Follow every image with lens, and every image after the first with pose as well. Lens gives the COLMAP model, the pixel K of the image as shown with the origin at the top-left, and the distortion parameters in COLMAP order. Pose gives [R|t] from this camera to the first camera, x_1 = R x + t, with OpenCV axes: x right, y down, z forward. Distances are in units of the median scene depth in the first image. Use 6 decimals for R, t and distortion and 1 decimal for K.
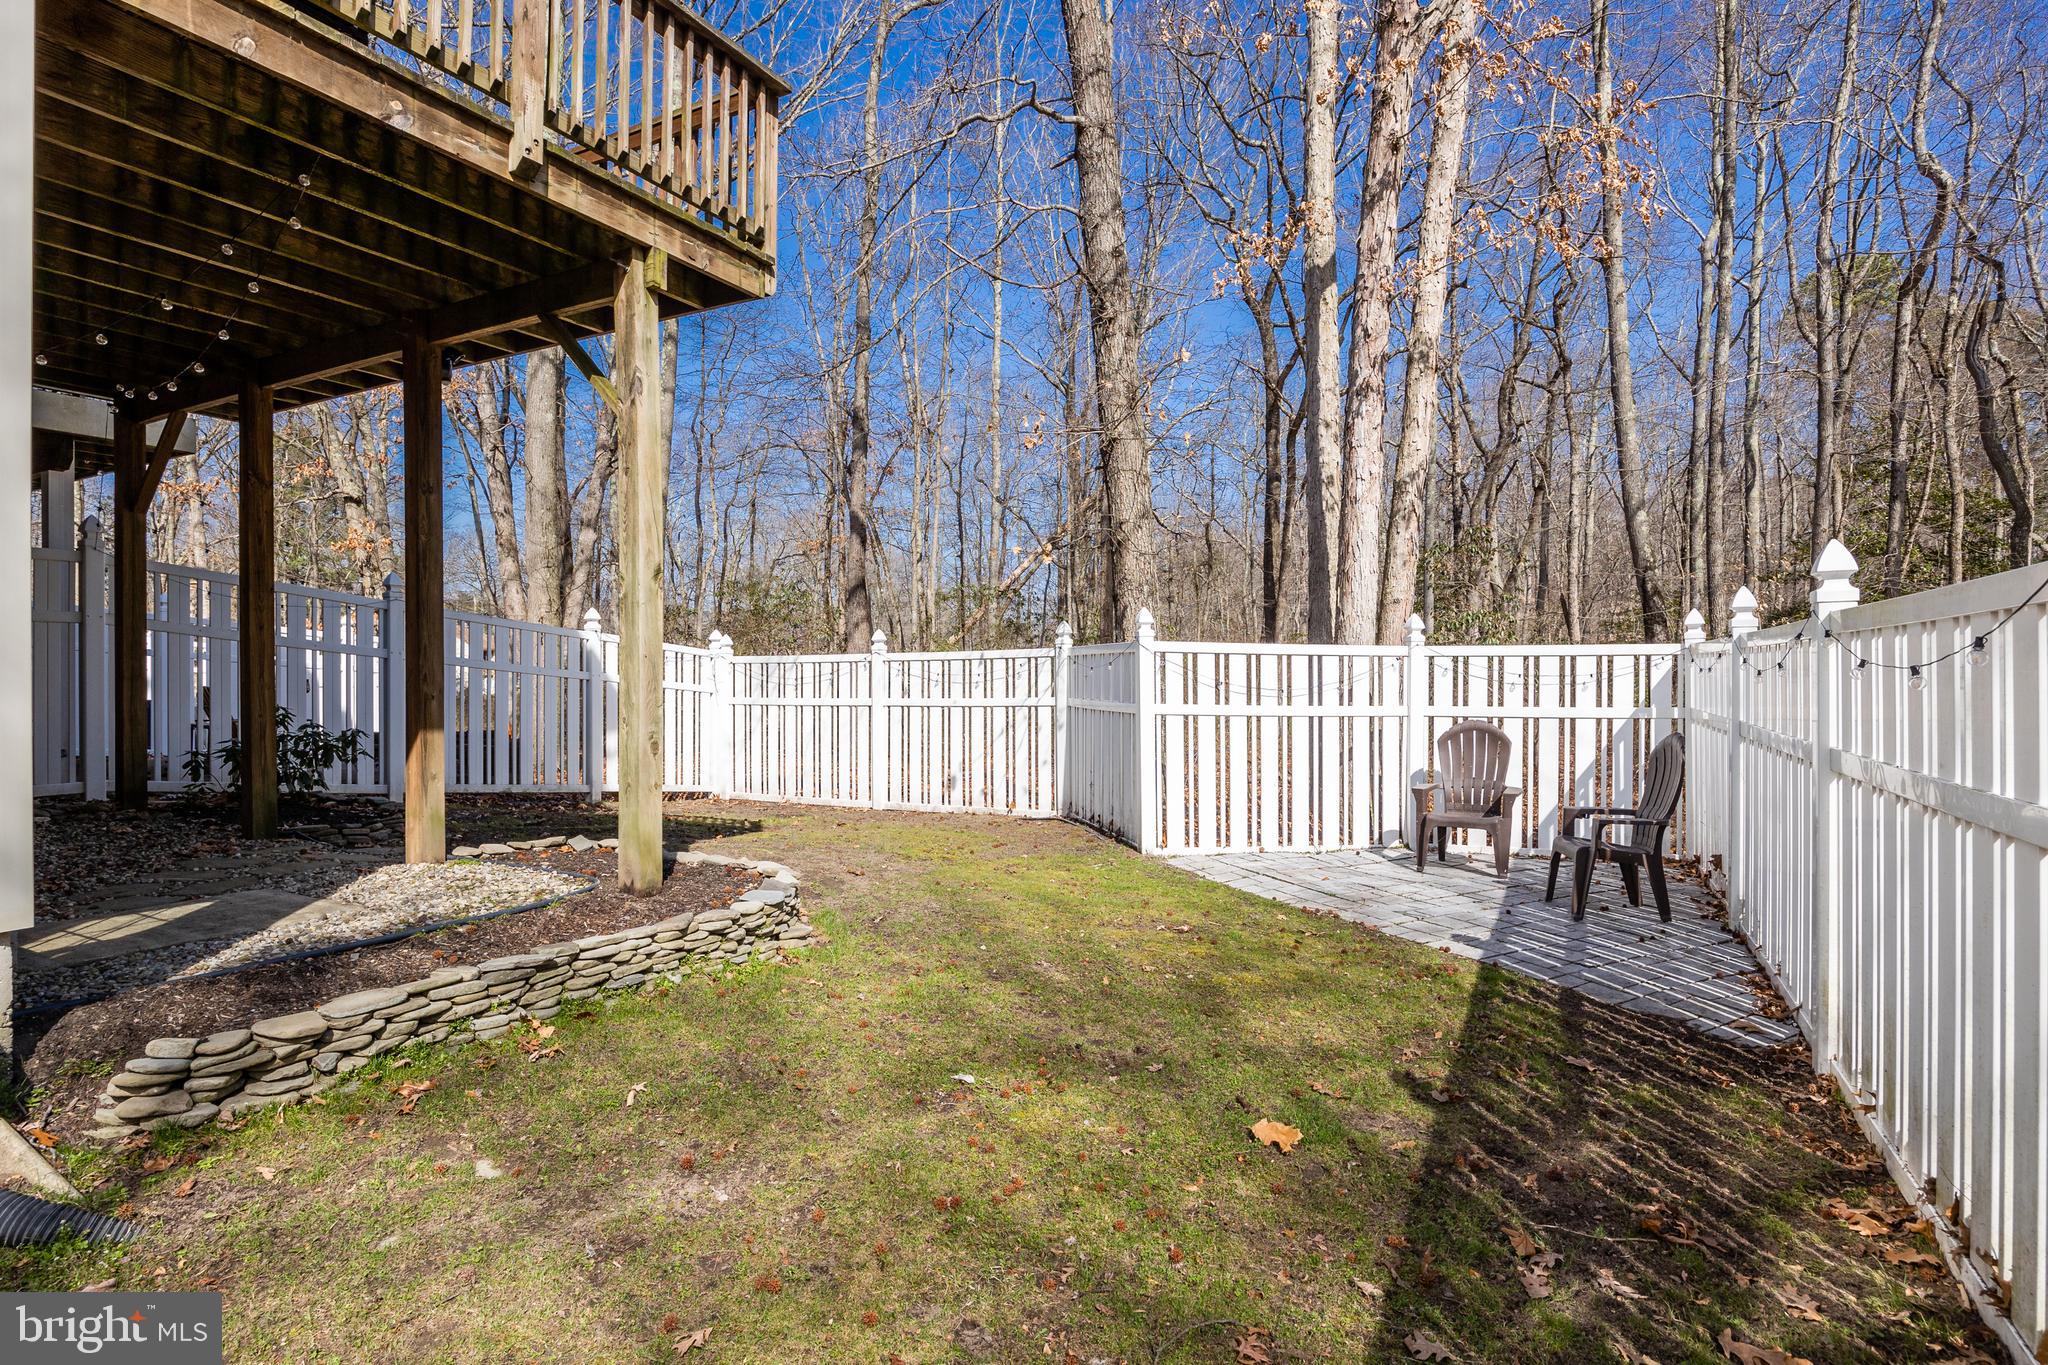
lens RADIAL K [[1060.9, 0, 1022.5], [0, 1060.9, 680.1], [0, 0, 1]] dist [-0.003865, 0.000379]
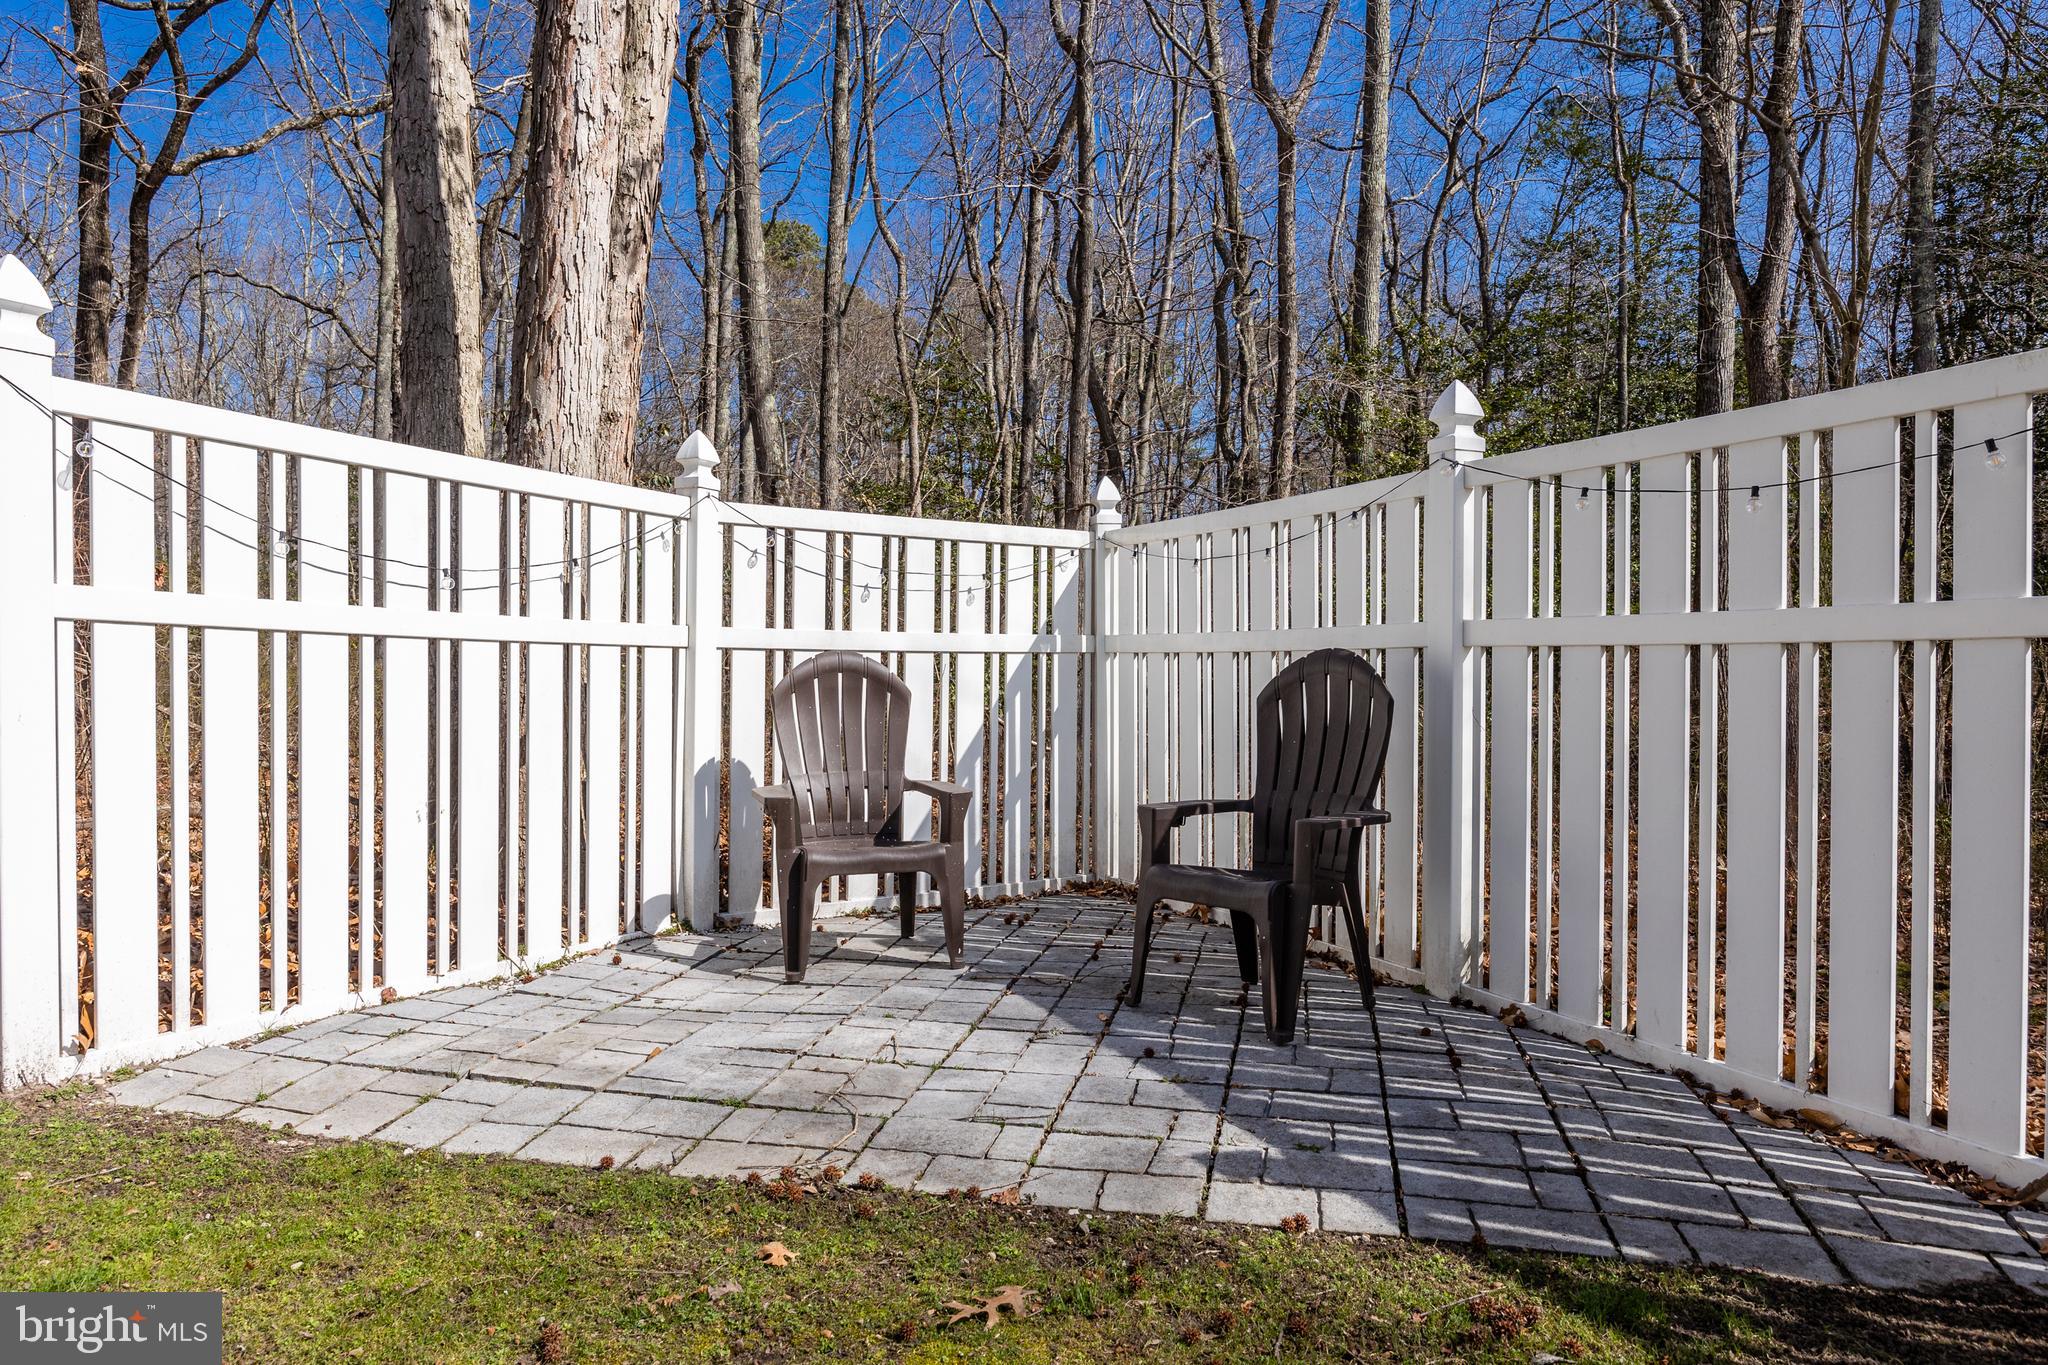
lens RADIAL K [[1300.0, 0, 1025.8], [0, 1300.0, 676.5], [0, 0, 1]] dist [-0.008132, 0.002591]
pose [[0.610234, 0.001126, 0.792220, 0.001405], [0.001252, 0.999996, -0.002386, 0.050173], [-0.792220, 0.002448, 0.610230, 0.551903]]
